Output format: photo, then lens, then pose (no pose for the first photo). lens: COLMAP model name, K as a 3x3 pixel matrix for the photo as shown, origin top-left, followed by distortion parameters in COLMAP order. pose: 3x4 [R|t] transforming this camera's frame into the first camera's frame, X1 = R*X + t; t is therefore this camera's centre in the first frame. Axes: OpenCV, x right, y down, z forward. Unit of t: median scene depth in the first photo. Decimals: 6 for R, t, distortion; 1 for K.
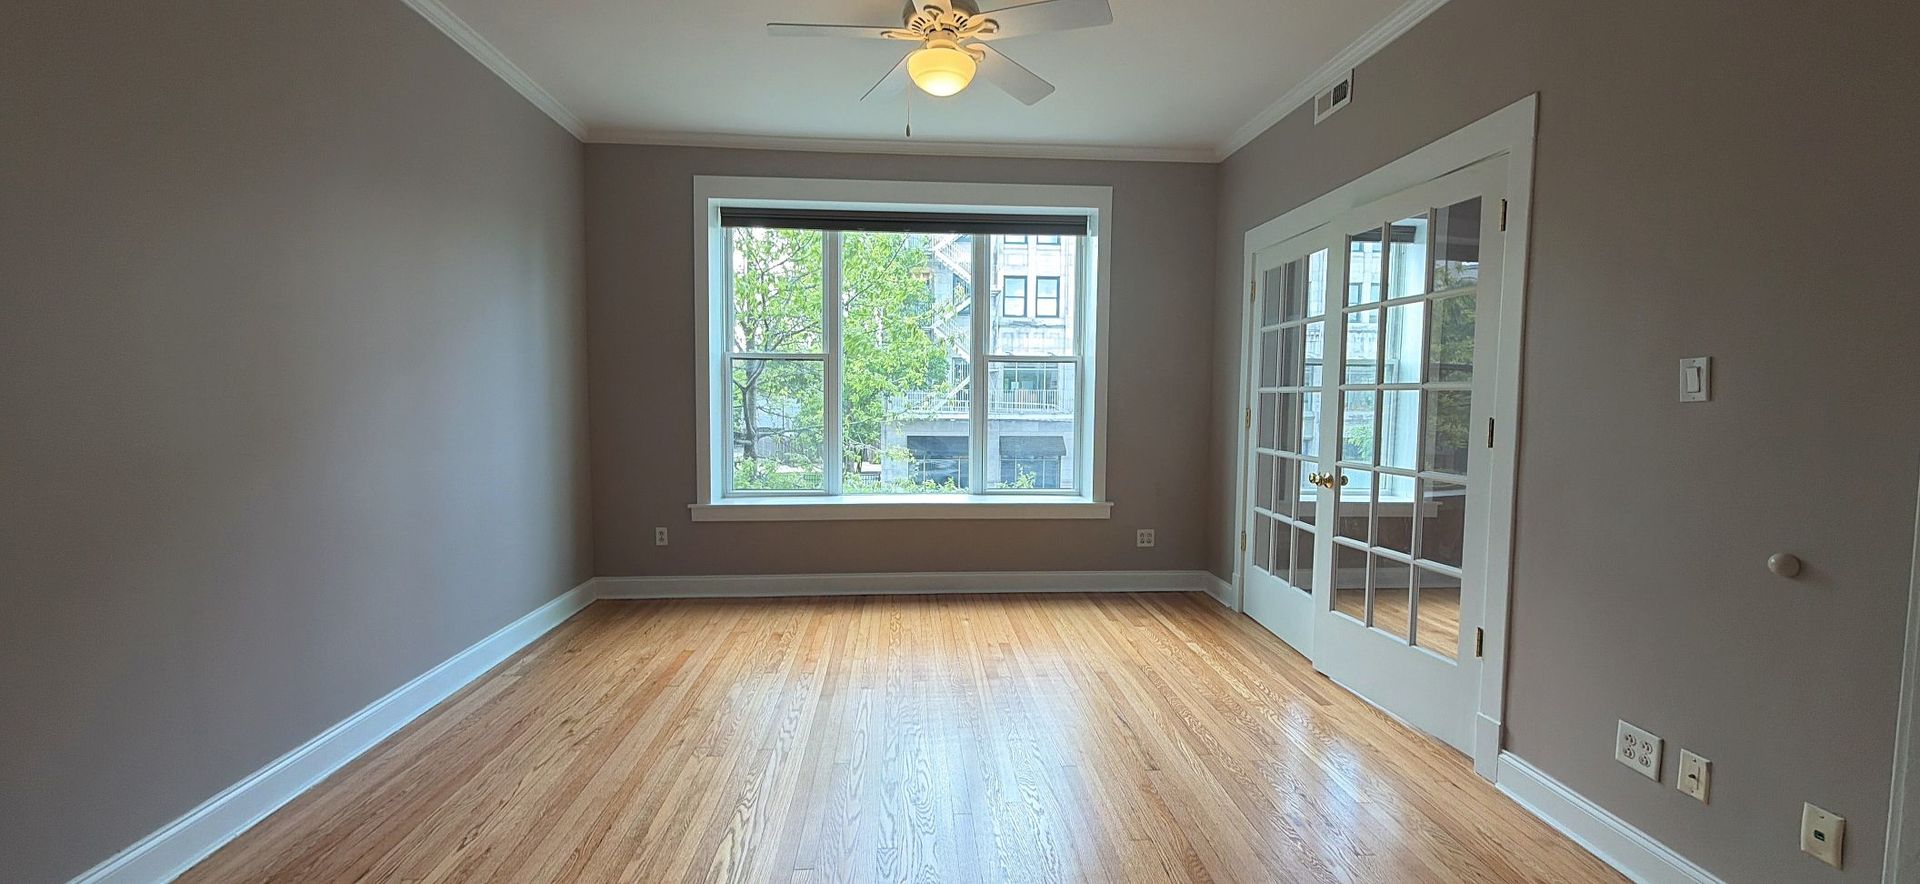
lens RADIAL K [[733.3, 0, 953.5], [0, 733.3, 483.4], [0, 0, 1]] dist [0.000601, 0.000070]
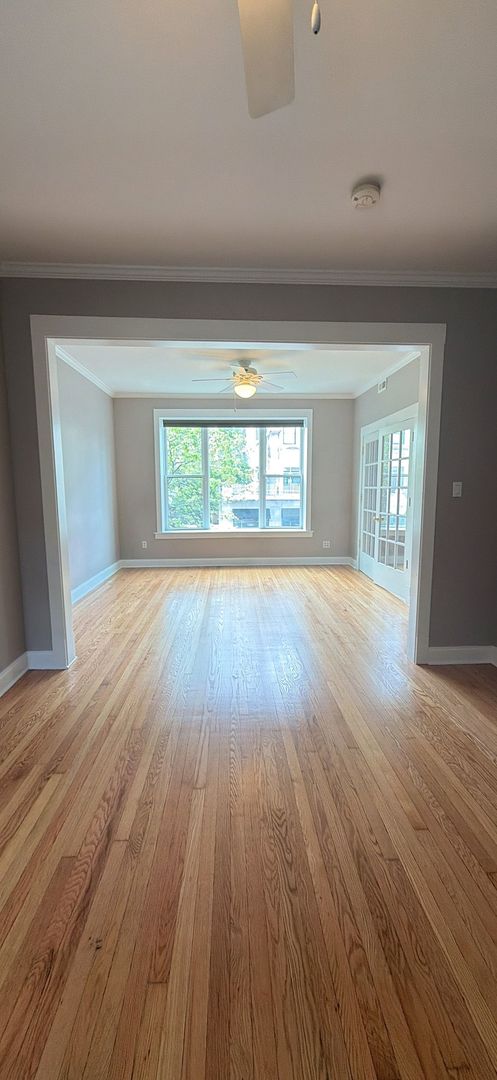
lens RADIAL K [[412.5, 0, 248.5], [0, 412.5, 540.0], [0, 0, 1]] dist [0.000601, 0.000070]
pose [[0.999663, -0.010695, -0.023661, 0.020558], [0.010914, 0.999899, 0.009128, 0.043993], [0.023561, -0.009383, 0.999678, -0.495895]]
